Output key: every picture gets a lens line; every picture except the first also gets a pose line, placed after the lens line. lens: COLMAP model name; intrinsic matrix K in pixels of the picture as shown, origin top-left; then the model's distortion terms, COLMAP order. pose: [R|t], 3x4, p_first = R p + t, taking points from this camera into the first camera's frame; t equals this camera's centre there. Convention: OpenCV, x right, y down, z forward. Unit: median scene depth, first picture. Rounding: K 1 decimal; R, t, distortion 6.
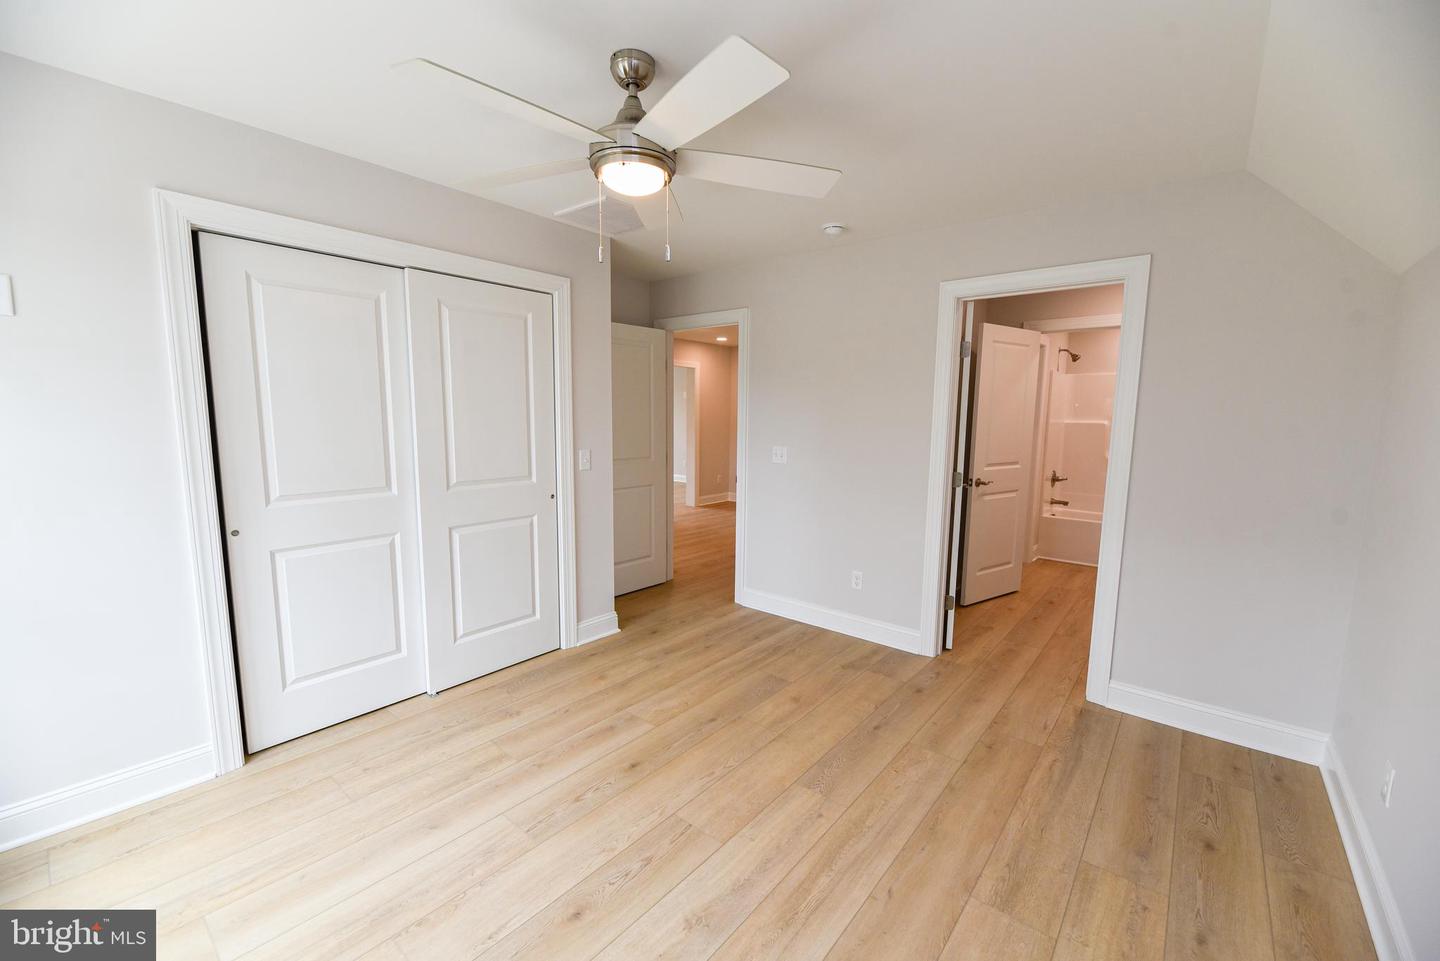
lens RADIAL K [[577.7, 0, 722.8], [0, 577.7, 486.3], [0, 0, 1]] dist [0.001879, -0.003669]
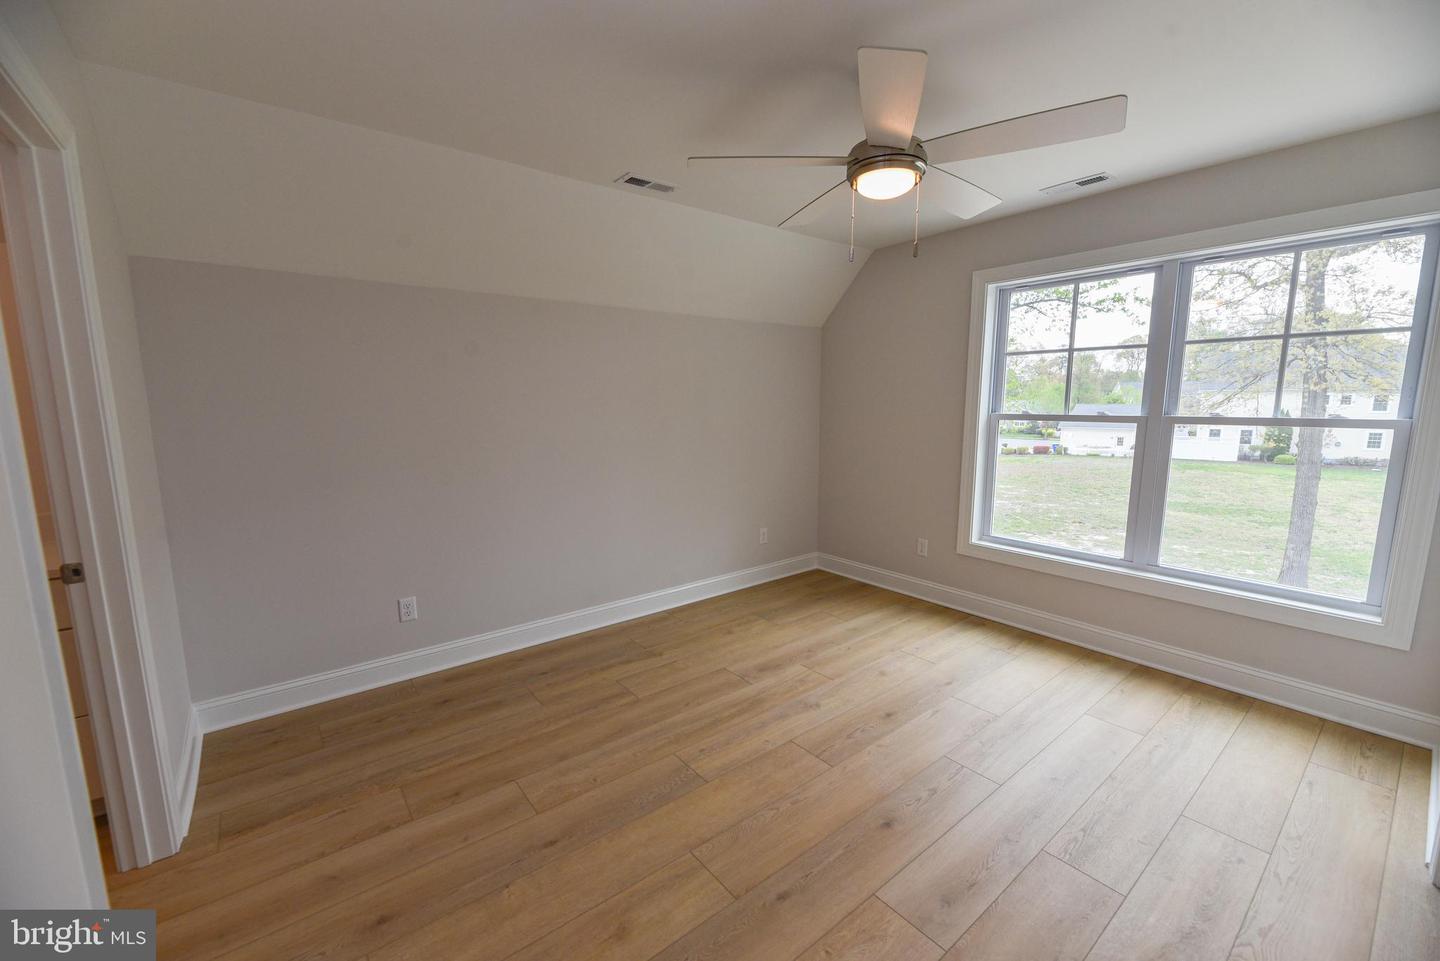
lens RADIAL K [[577.7, 0, 722.8], [0, 577.7, 486.3], [0, 0, 1]] dist [0.001879, -0.003669]
pose [[-0.978716, -0.038823, 0.201514, -0.077315], [0.018868, 0.960760, 0.276737, -0.232902], [-0.204351, 0.274649, -0.939579, 1.832405]]
